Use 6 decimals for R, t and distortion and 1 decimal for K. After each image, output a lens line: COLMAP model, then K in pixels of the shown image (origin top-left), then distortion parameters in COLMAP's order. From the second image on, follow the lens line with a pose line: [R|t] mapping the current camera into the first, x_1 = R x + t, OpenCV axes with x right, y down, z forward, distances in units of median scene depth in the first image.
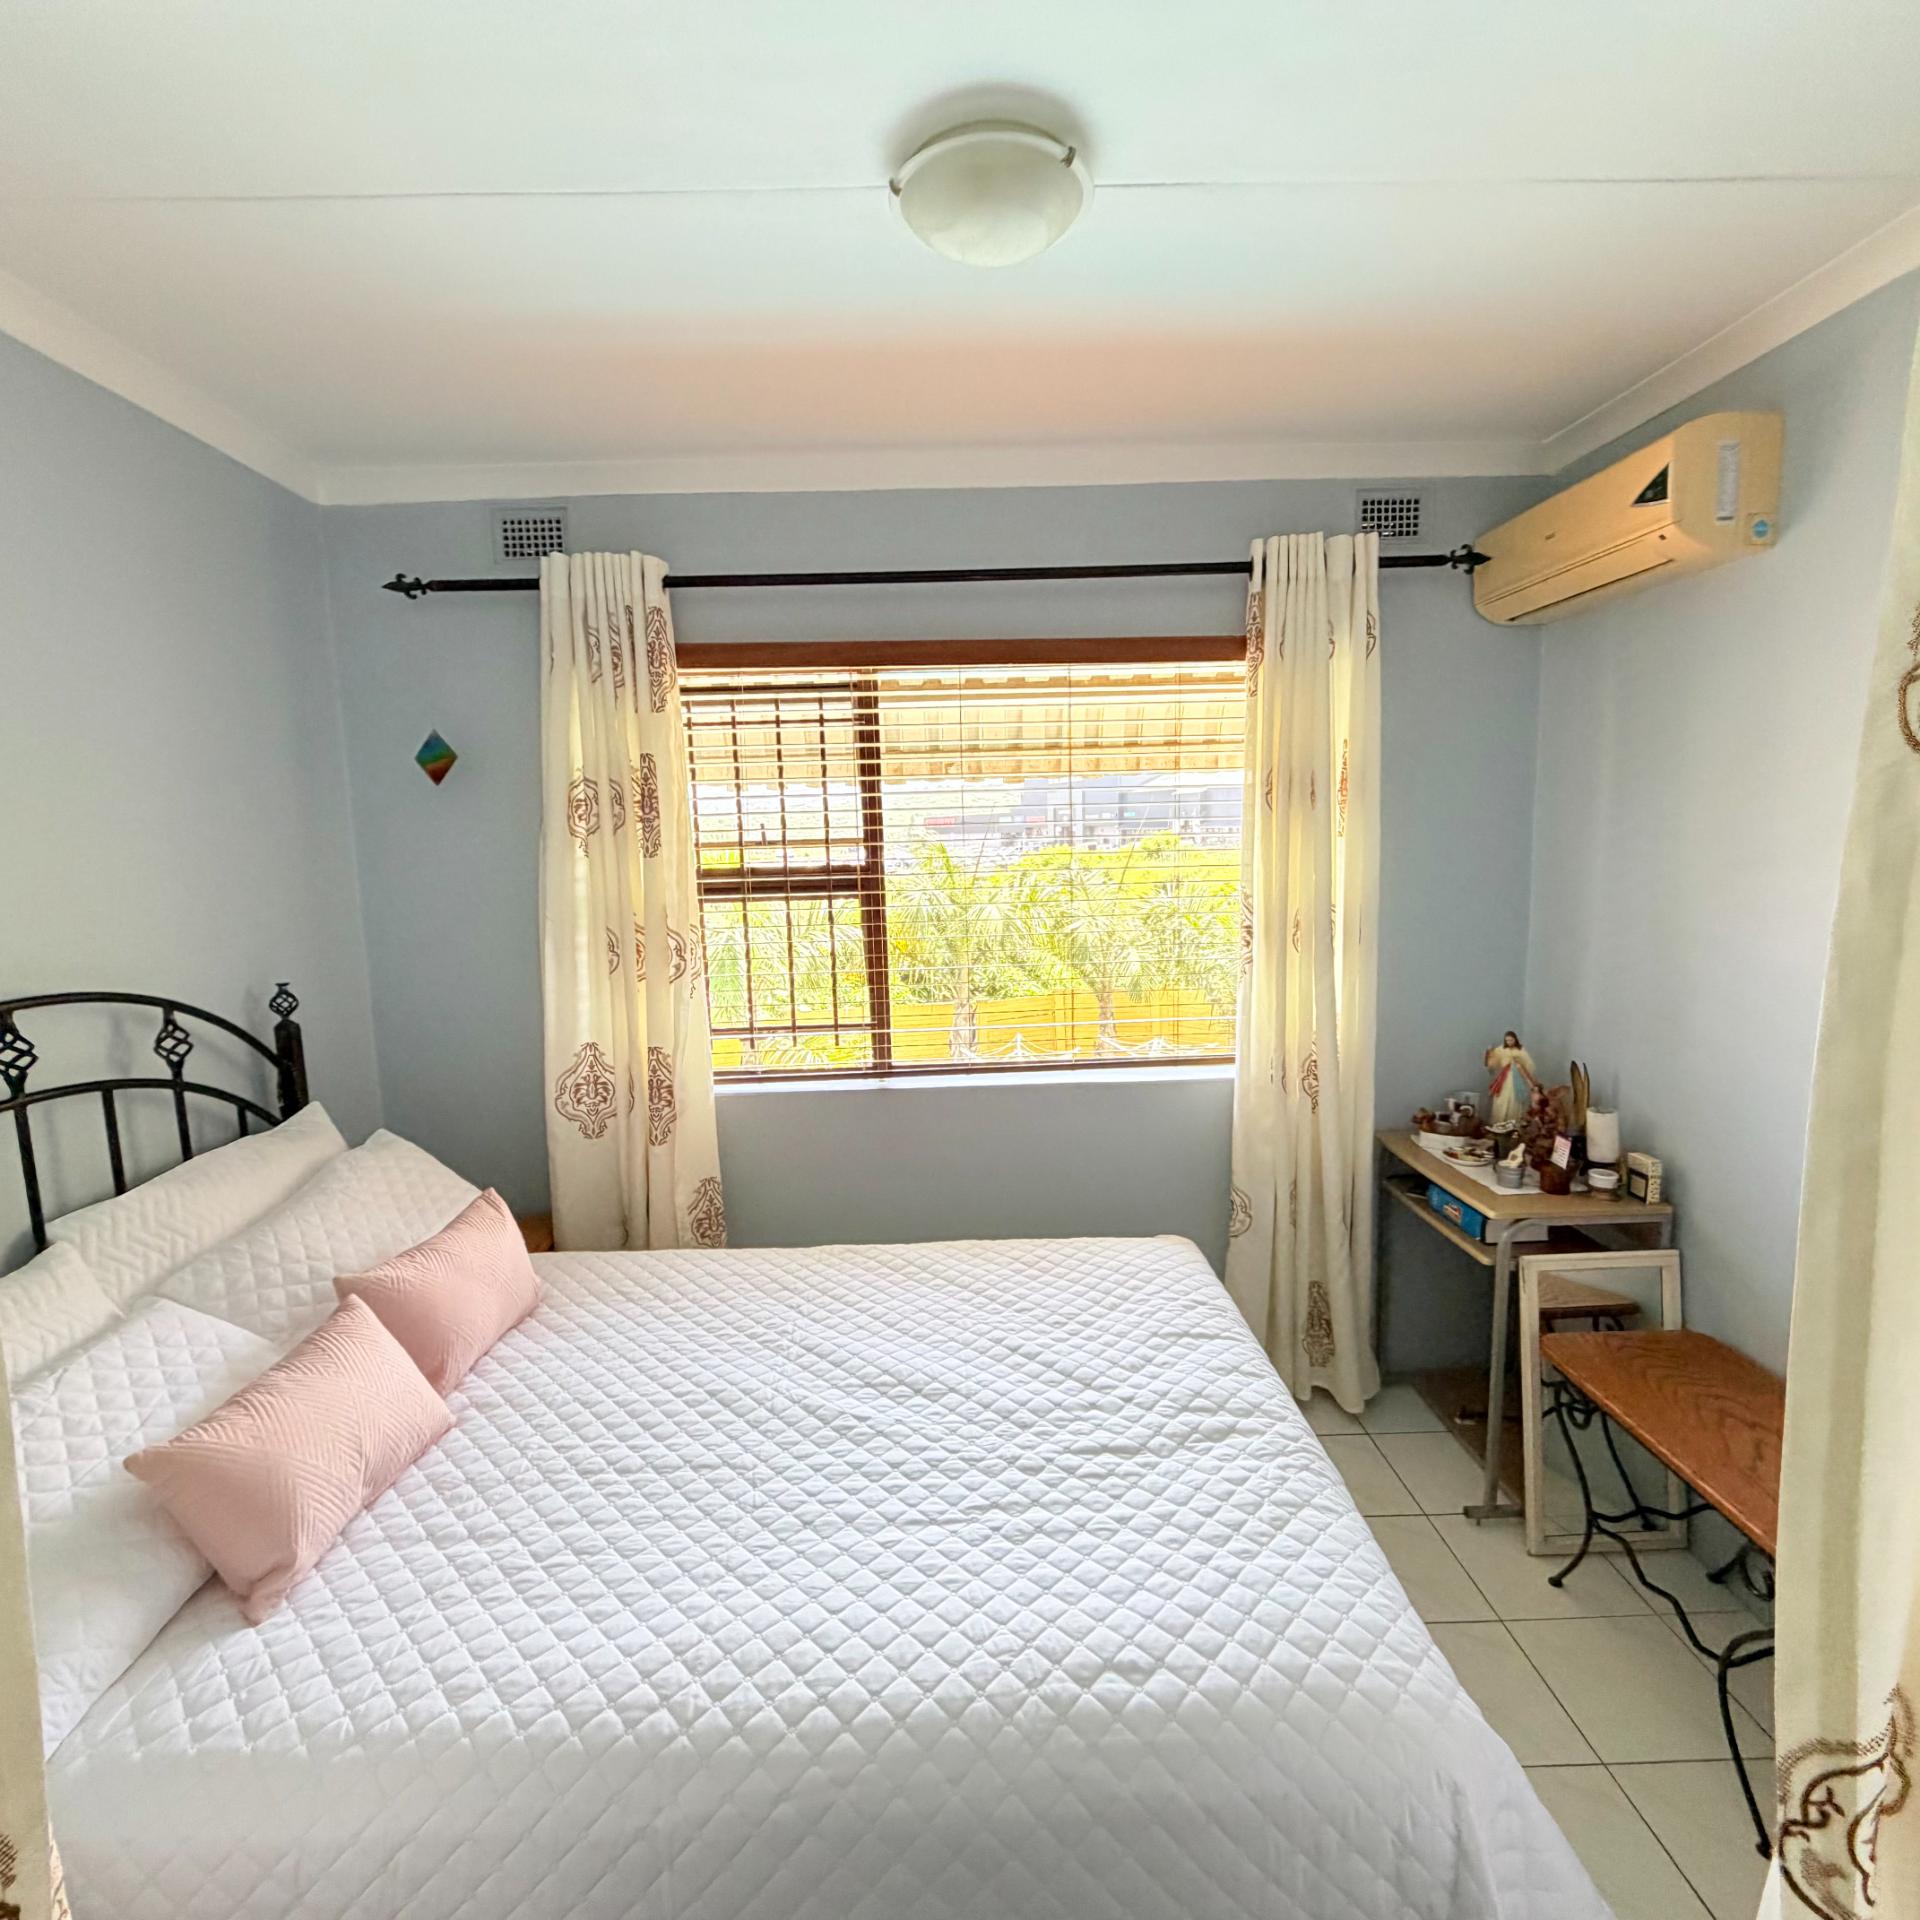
lens RADIAL K [[1021.8, 0, 955.5], [0, 1021.8, 959.8], [0, 0, 1]] dist [0.001168, -0.001587]
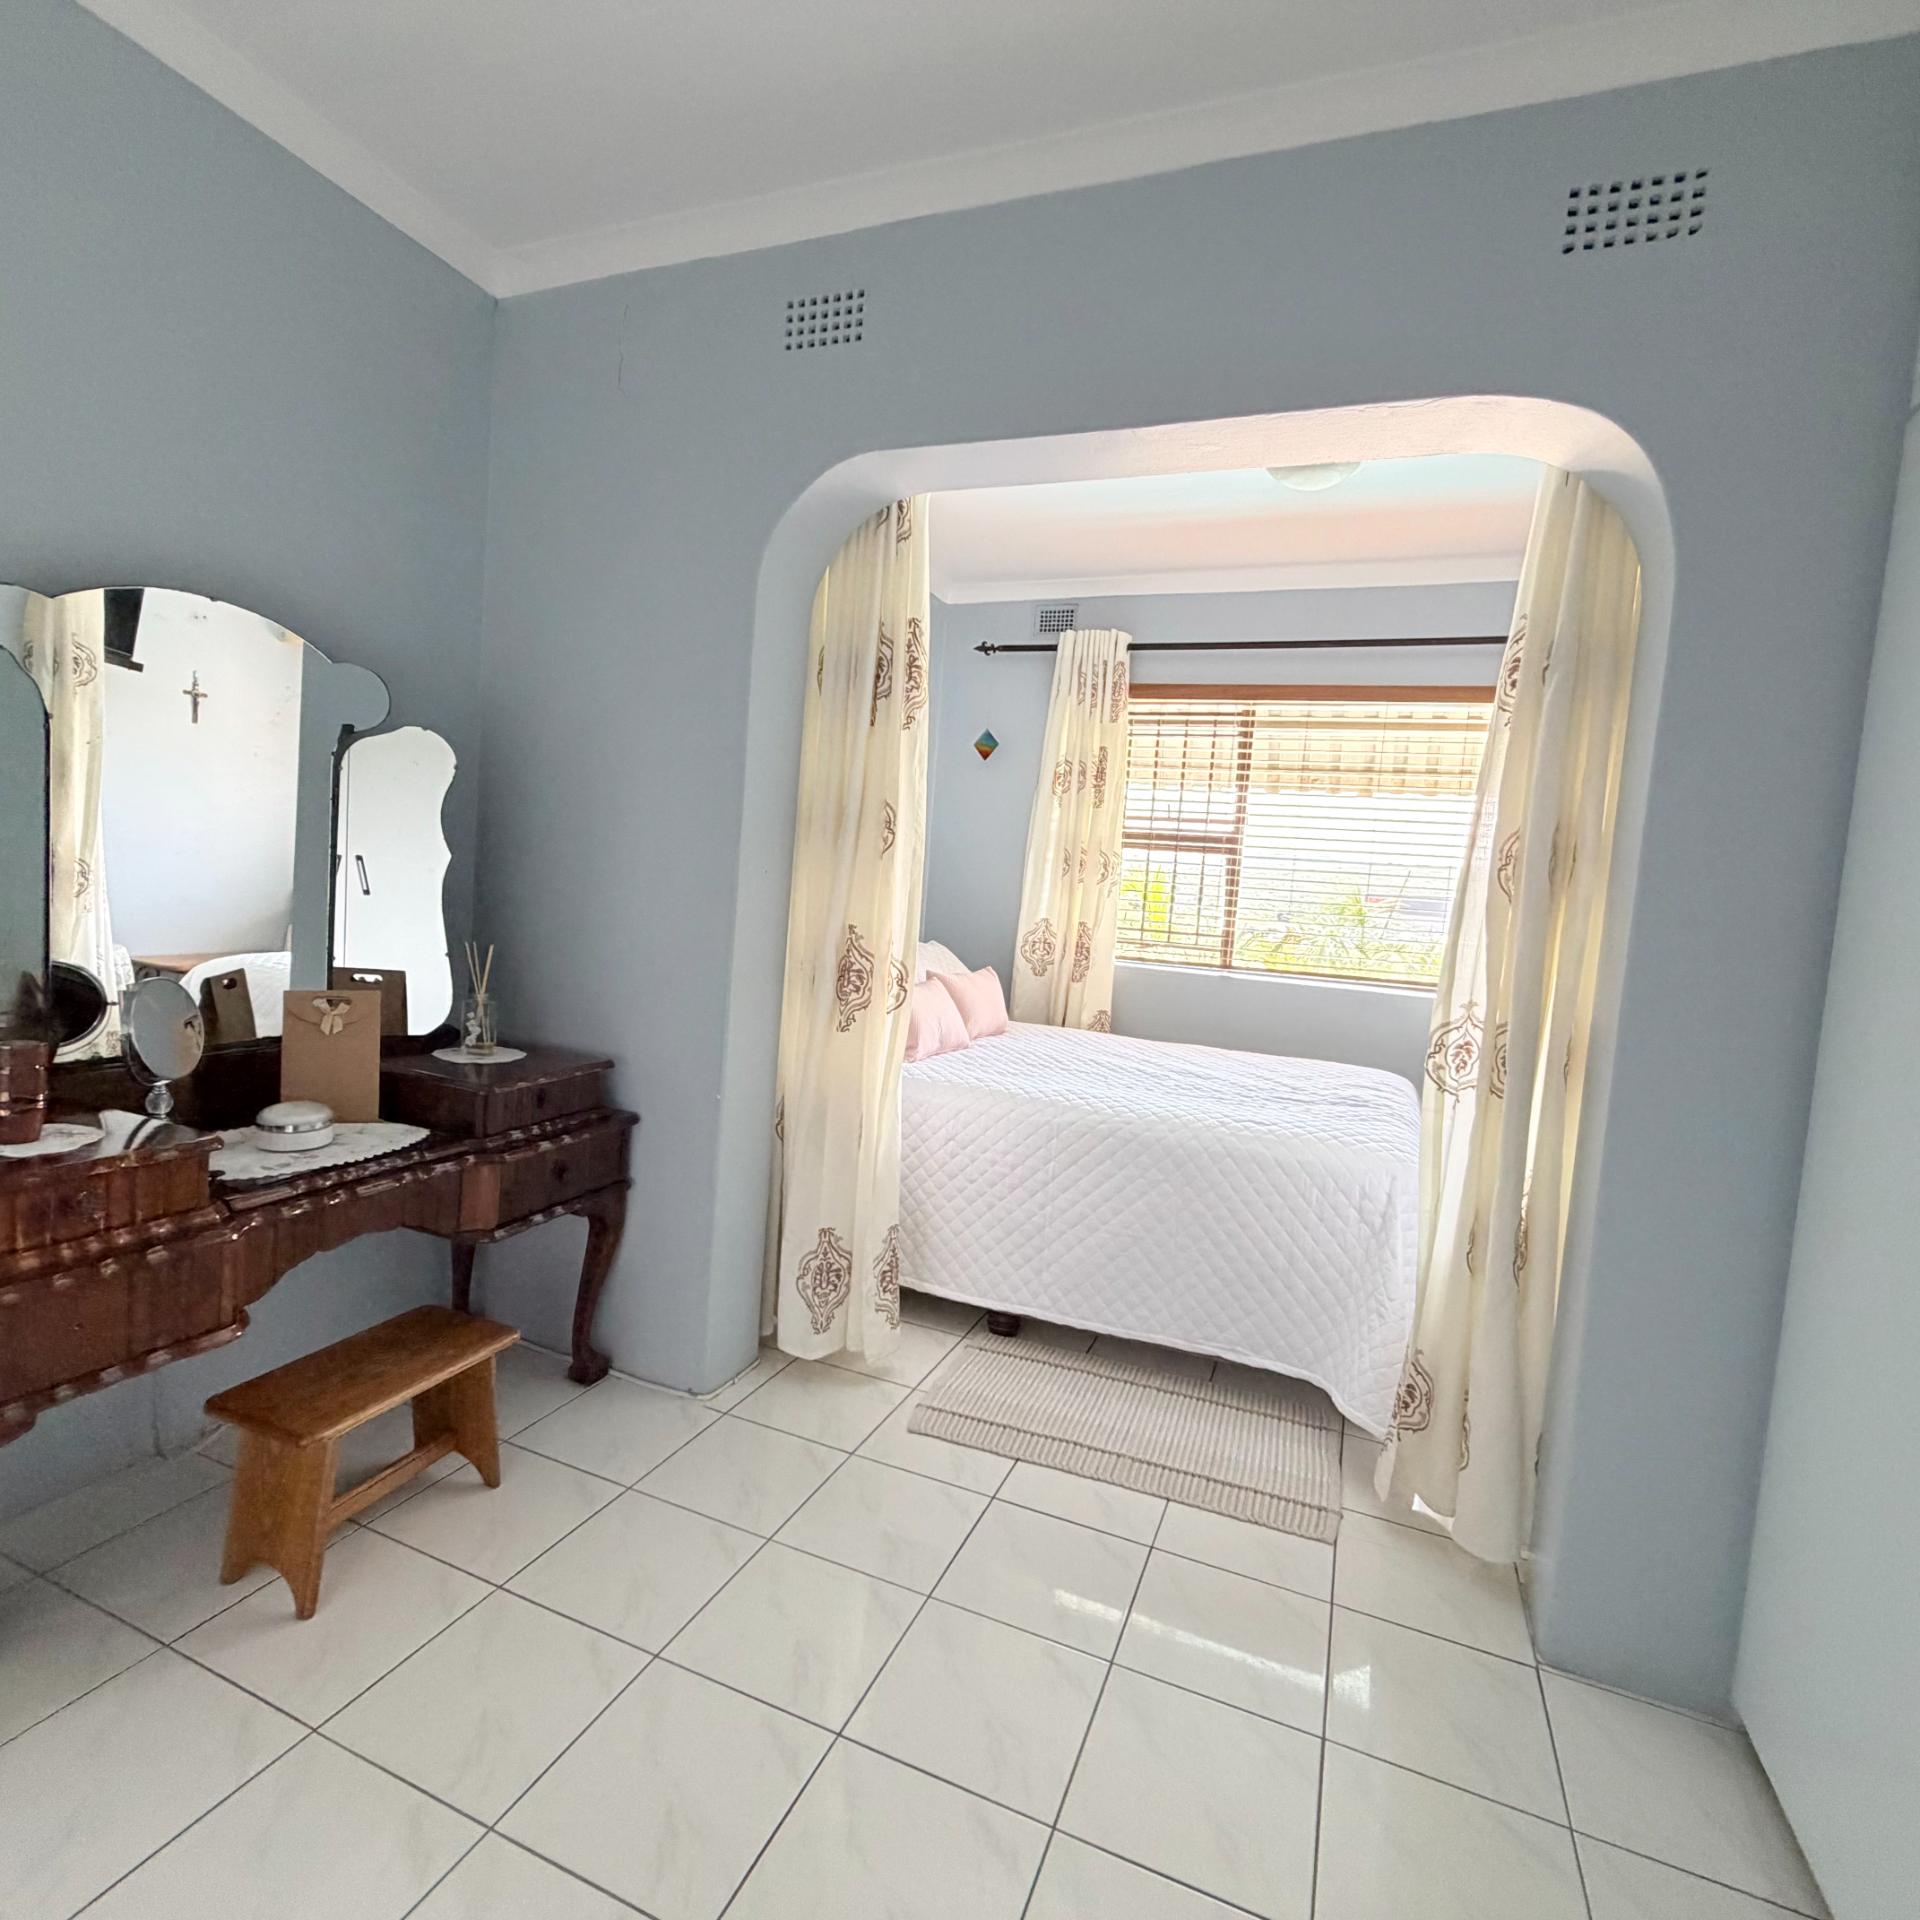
lens RADIAL K [[1021.8, 0, 955.5], [0, 1021.8, 959.8], [0, 0, 1]] dist [0.001168, -0.001587]
pose [[0.911268, 0.125870, -0.392107, 0.179727], [-0.147709, 0.988692, -0.025902, 0.224163], [0.384413, 0.081522, 0.919555, -0.612111]]
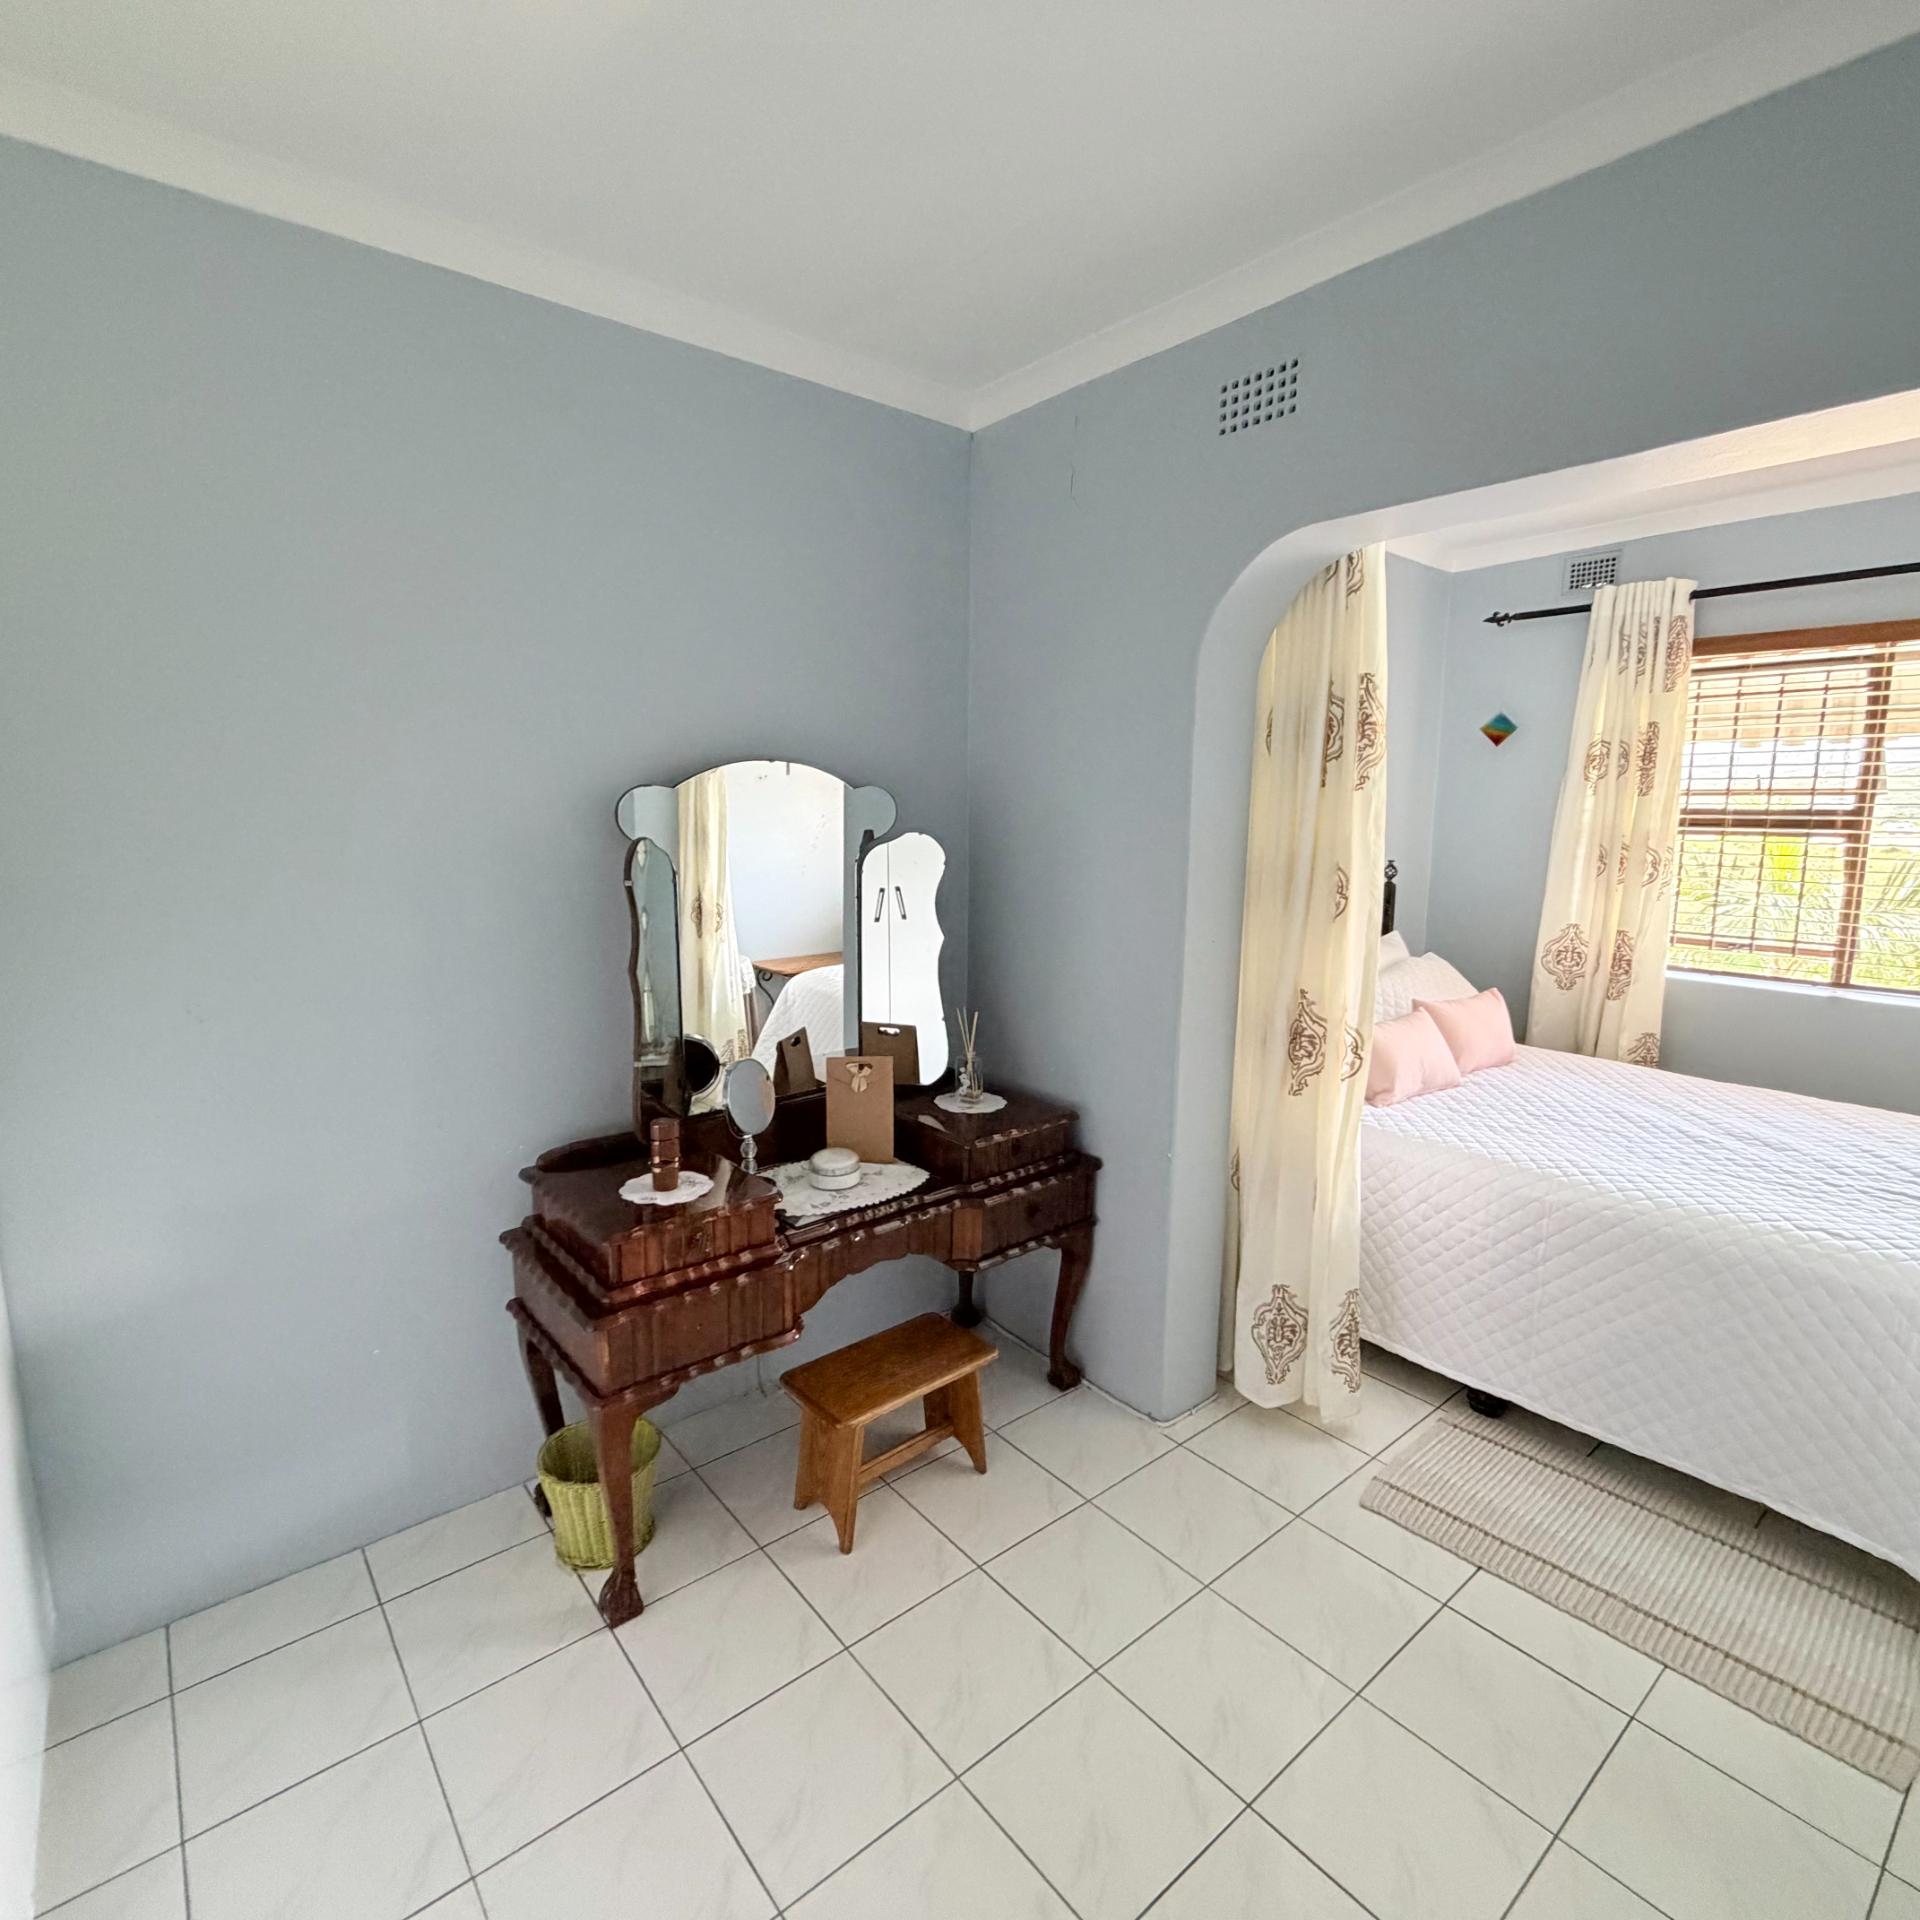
lens RADIAL K [[1019.1, 0, 953.7], [0, 1019.1, 960.9], [0, 0, 1]] dist [-0.002505, 0.000606]
pose [[0.613888, 0.150402, -0.774933, 0.242130], [-0.118803, 0.988103, 0.097661, 0.101236], [0.780402, 0.032112, 0.624453, -0.617890]]
